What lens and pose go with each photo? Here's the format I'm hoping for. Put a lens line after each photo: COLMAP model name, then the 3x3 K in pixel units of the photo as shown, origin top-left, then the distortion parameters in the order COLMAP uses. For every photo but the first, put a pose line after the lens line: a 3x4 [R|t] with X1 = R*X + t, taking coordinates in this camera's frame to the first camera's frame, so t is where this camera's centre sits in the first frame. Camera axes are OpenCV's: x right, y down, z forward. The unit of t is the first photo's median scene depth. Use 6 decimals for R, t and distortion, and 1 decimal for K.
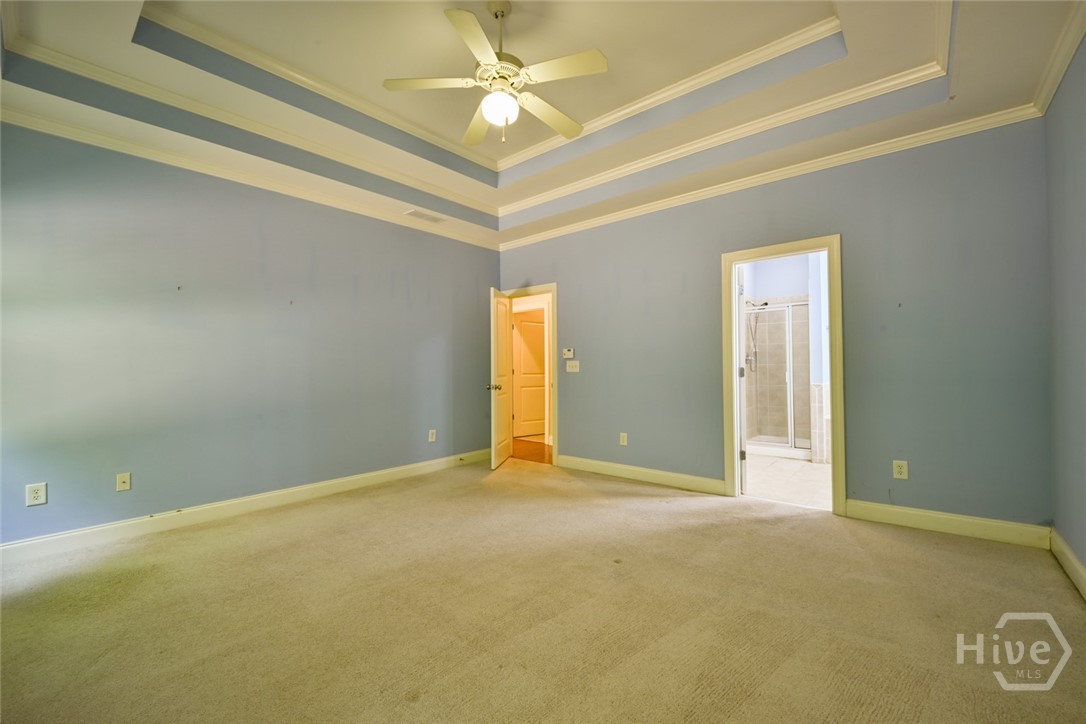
lens RADIAL K [[447.4, 0, 548.2], [0, 447.4, 359.9], [0, 0, 1]] dist [-0.011378, -0.001550]
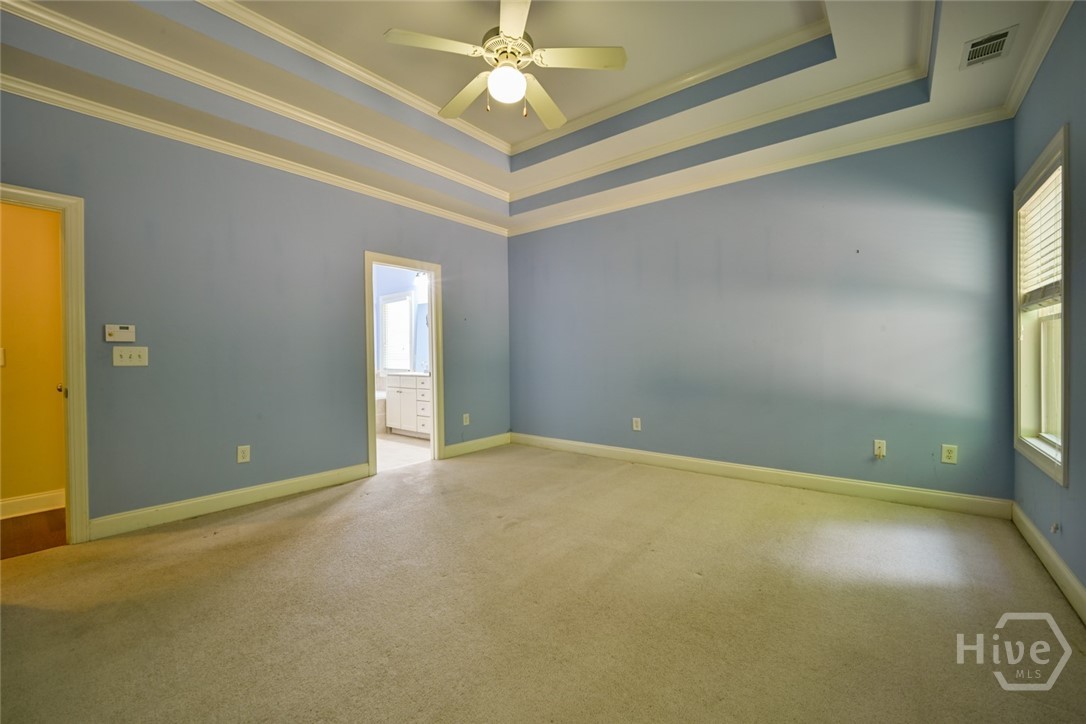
lens RADIAL K [[447.4, 0, 547.4], [0, 447.4, 361.4], [0, 0, 1]] dist [-0.011378, -0.001550]
pose [[-0.040199, -0.003497, 0.999186, -0.691988], [-0.007958, 0.999963, 0.003179, 0.019554], [-0.999160, -0.007823, -0.040225, 0.610836]]
